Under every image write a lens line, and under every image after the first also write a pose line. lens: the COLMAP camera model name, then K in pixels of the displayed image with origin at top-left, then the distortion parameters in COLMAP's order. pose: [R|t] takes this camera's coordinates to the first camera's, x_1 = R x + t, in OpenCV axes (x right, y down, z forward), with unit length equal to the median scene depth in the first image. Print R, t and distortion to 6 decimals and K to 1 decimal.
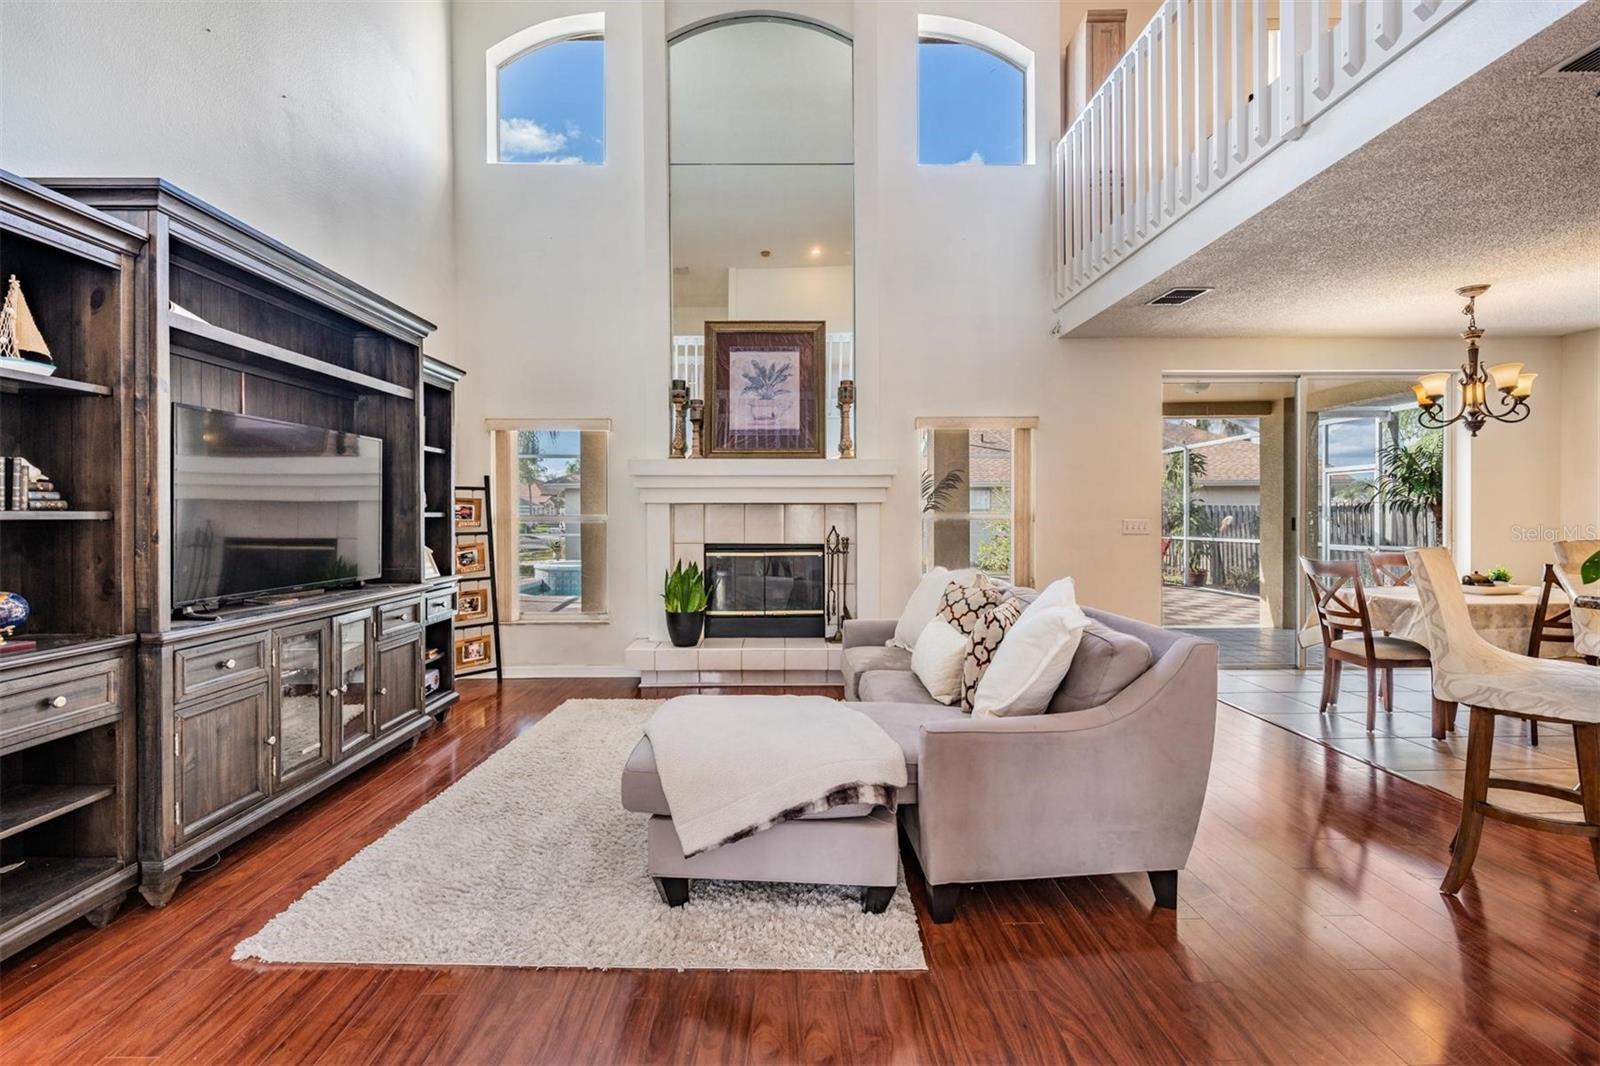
lens RADIAL K [[716.5, 0, 793.9], [0, 716.5, 519.1], [0, 0, 1]] dist [0.001218, -0.000349]
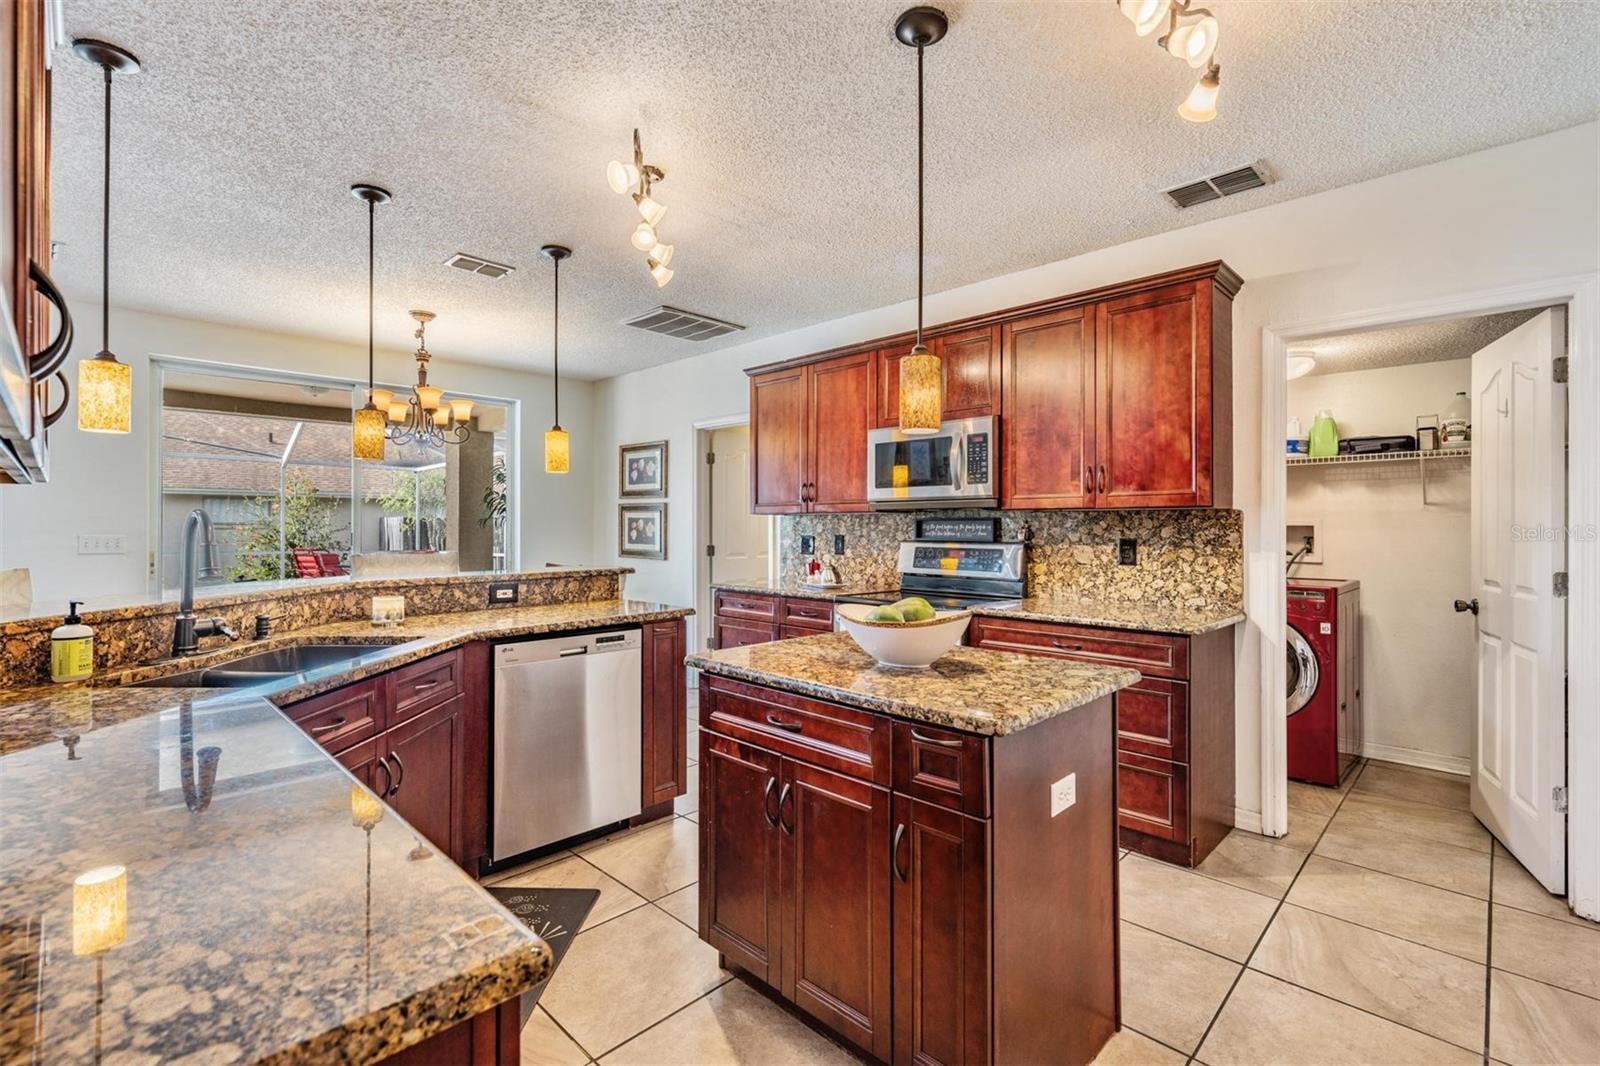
lens RADIAL K [[716.5, 0, 793.9], [0, 716.5, 519.1], [0, 0, 1]] dist [0.001218, -0.000349]
pose [[0.713241, 0.010806, 0.700836, 0.495366], [0.003581, 0.999812, -0.019060, 0.000666], [-0.700910, 0.016104, 0.713068, -0.103665]]
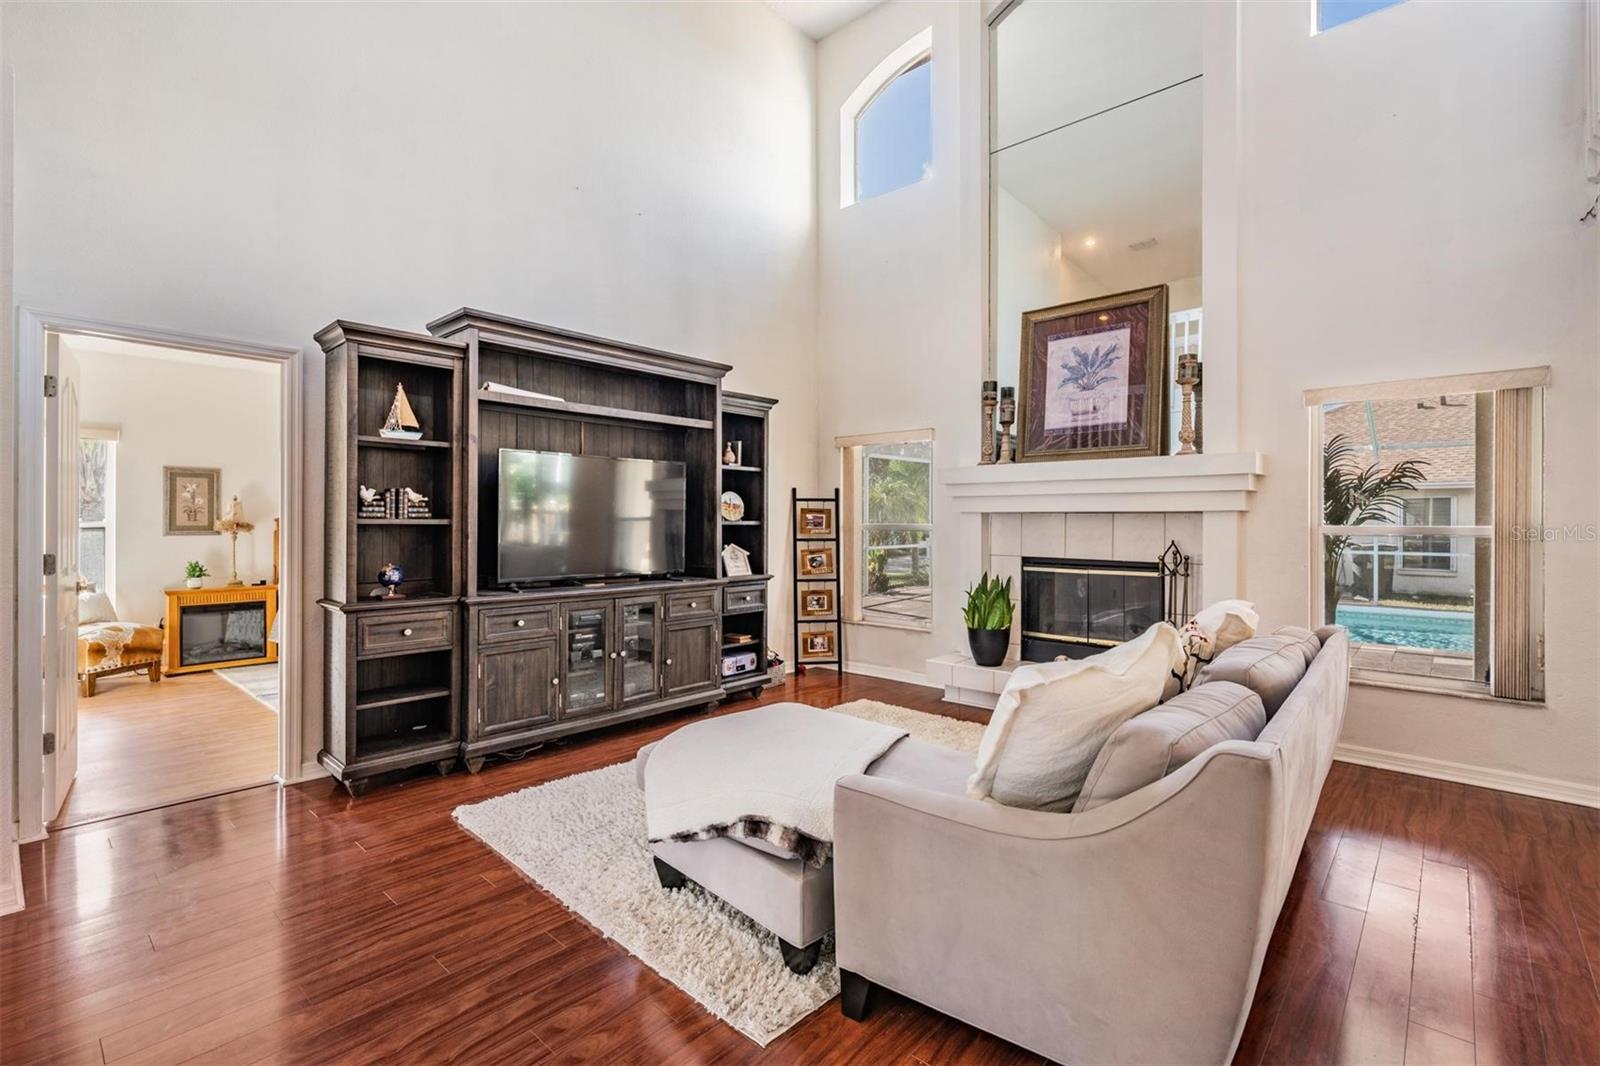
lens RADIAL K [[721.9, 0, 802.0], [0, 721.9, 524.7], [0, 0, 1]] dist [0.001887, 0.000022]
pose [[0.735781, 0.008520, -0.677166, 0.305927], [-0.011457, 0.999934, 0.000133, -0.003531], [0.677123, 0.007660, 0.735830, 0.142413]]
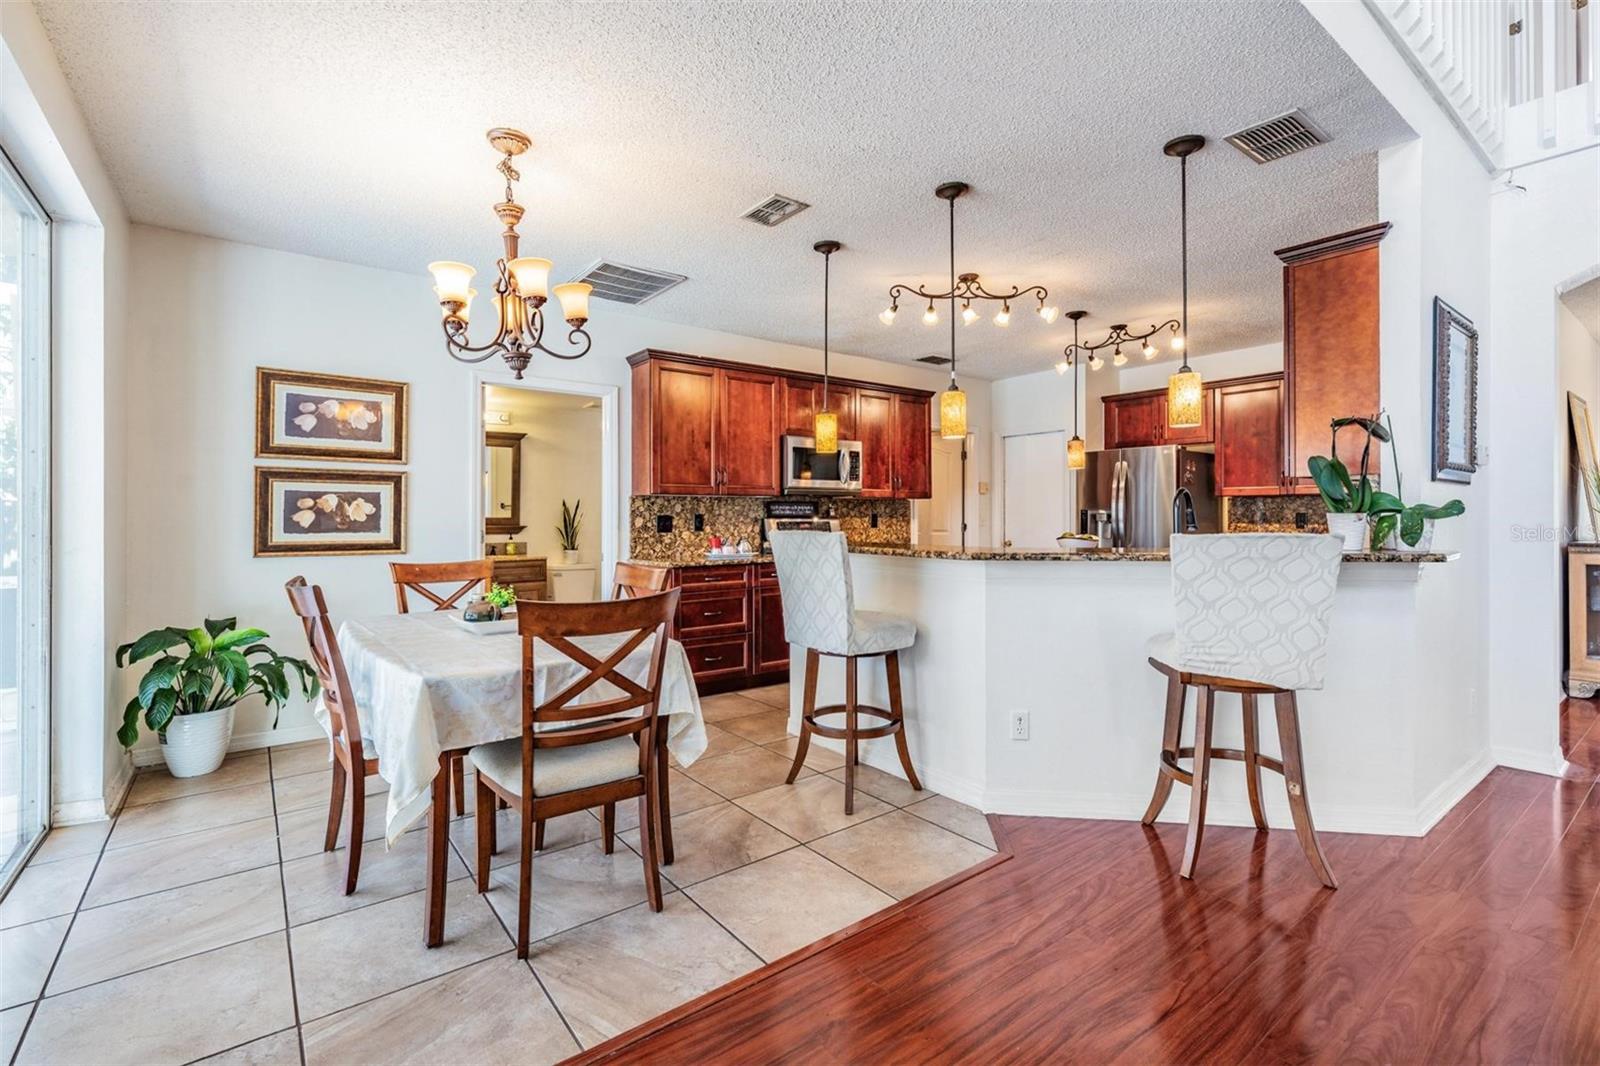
lens RADIAL K [[716.5, 0, 793.9], [0, 716.5, 519.1], [0, 0, 1]] dist [0.001218, -0.000349]
pose [[-0.591909, 0.000641, 0.806005, 0.250090], [0.012645, 0.999884, 0.008491, 0.003568], [-0.805906, 0.015218, -0.591848, 0.965176]]
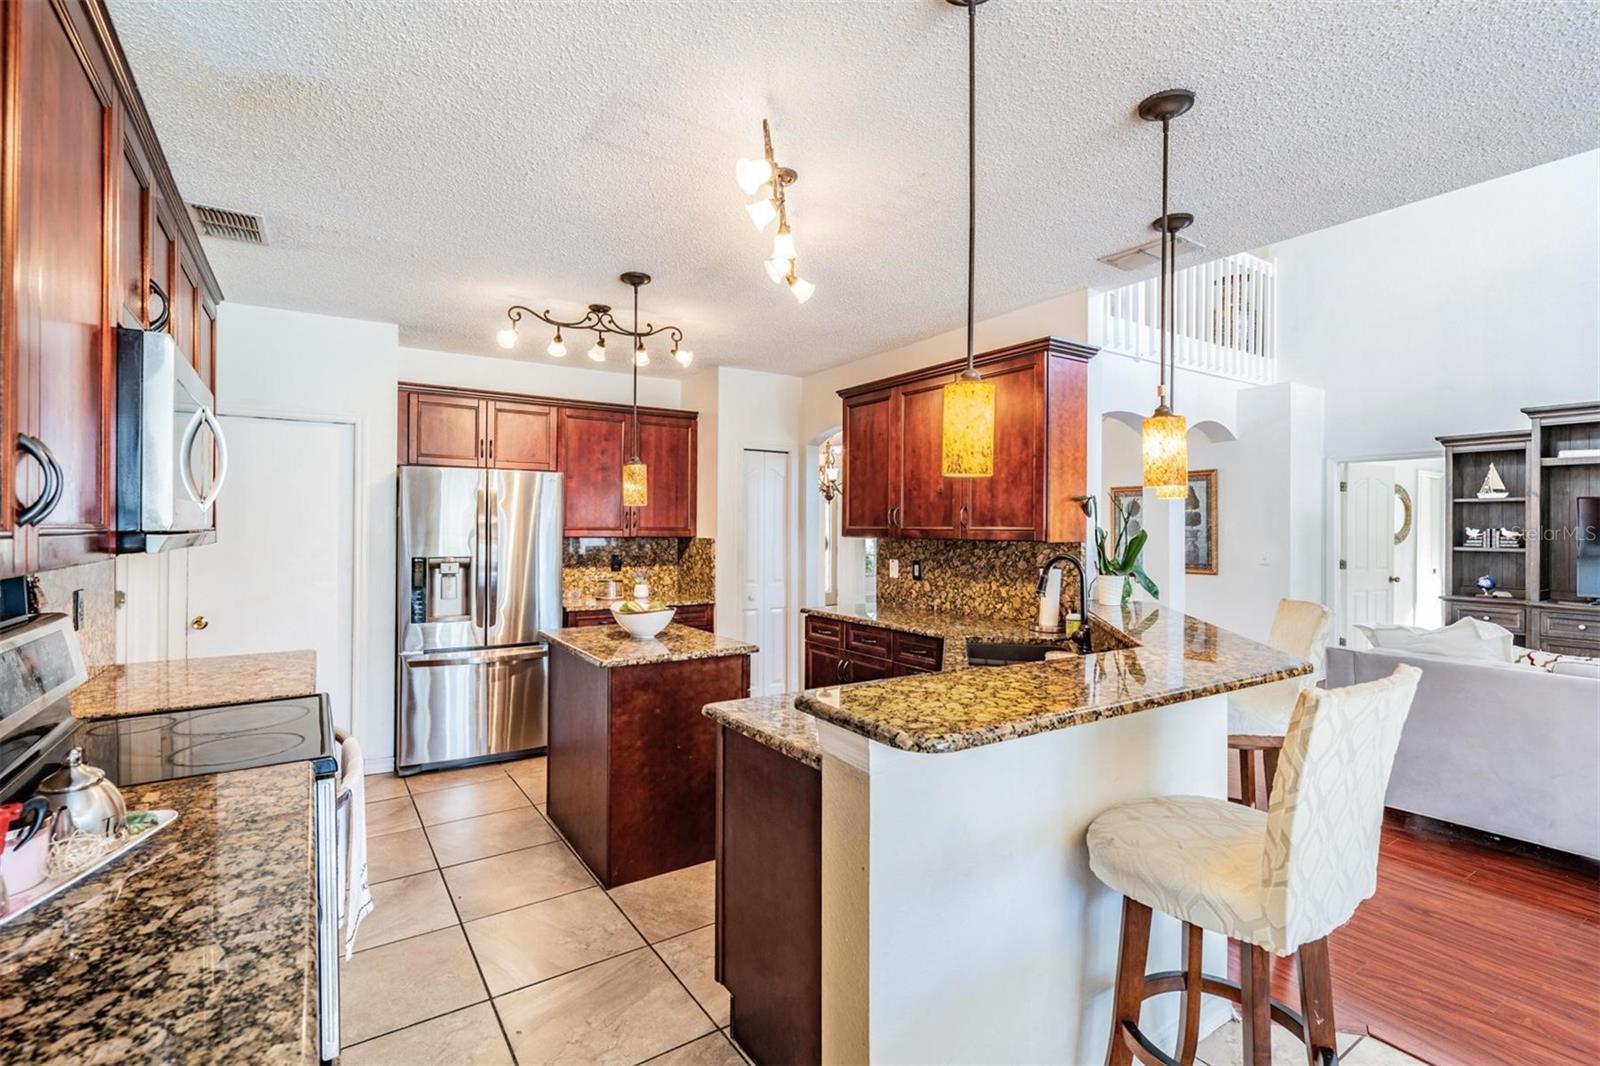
lens RADIAL K [[735.0, 0, 795.8], [0, 735.0, 517.0], [0, 0, 1]] dist [0.001802, -0.000217]
pose [[-0.841927, -0.008845, -0.539518, 1.024150], [-0.006556, 0.999960, -0.006162, -0.036300], [0.539551, -0.001651, -0.841951, 0.734344]]
